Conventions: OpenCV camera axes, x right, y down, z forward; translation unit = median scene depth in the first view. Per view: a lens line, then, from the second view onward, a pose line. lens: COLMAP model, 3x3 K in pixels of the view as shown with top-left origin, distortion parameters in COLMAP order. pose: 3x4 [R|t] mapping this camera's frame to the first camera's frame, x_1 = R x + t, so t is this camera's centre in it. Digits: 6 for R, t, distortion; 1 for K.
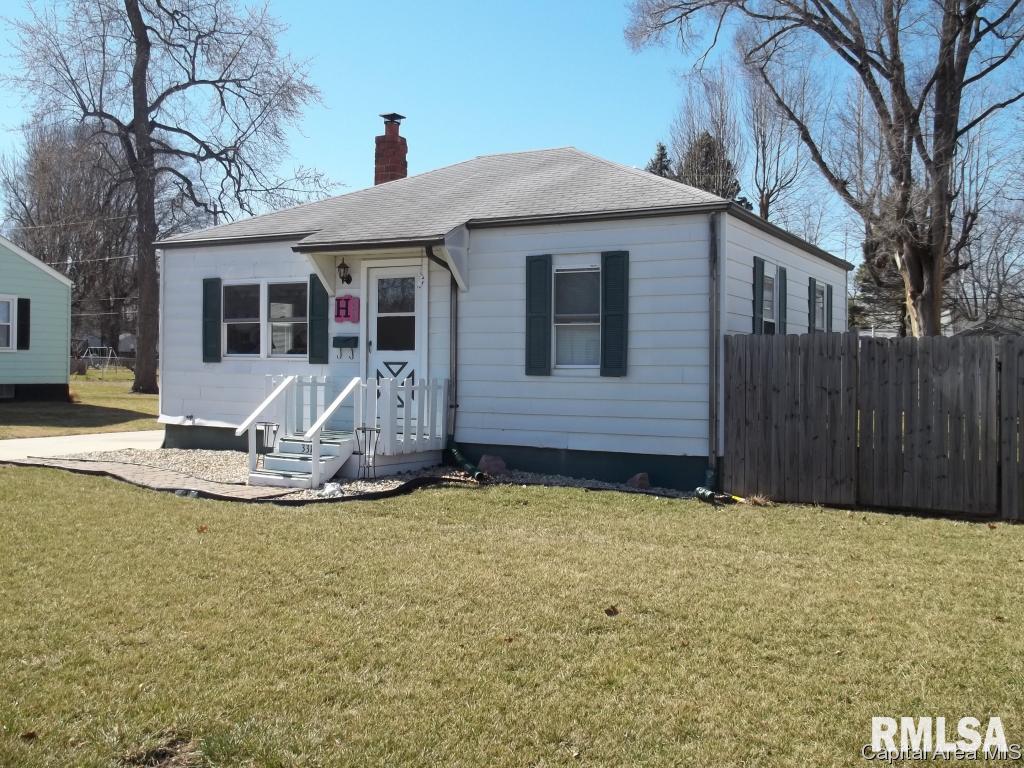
lens RADIAL K [[1020.1, 0, 511.4], [0, 1020.1, 379.5], [0, 0, 1]] dist [-0.044226, 0.000000]
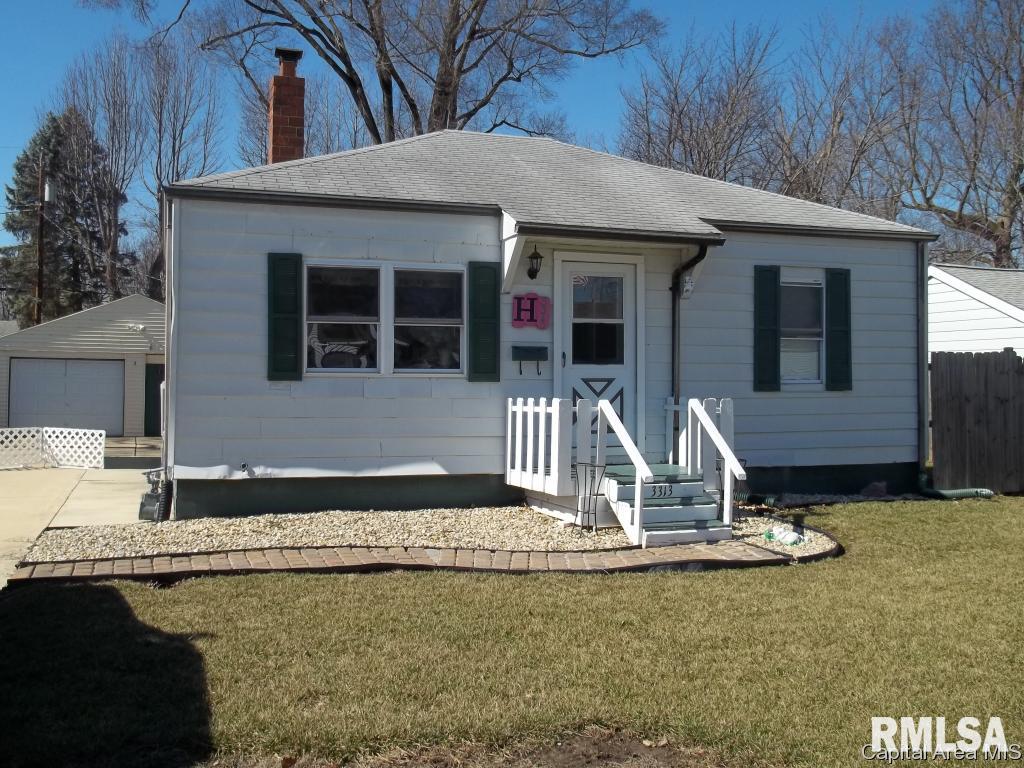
lens RADIAL K [[1020.1, 0, 511.2], [0, 1020.1, 384.0], [0, 0, 1]] dist [-0.044226, 0.000000]
pose [[0.662735, -0.014043, 0.748723, -0.771875], [0.014657, 0.999876, 0.005779, -0.018257], [-0.748711, 0.007145, 0.662858, 0.500847]]
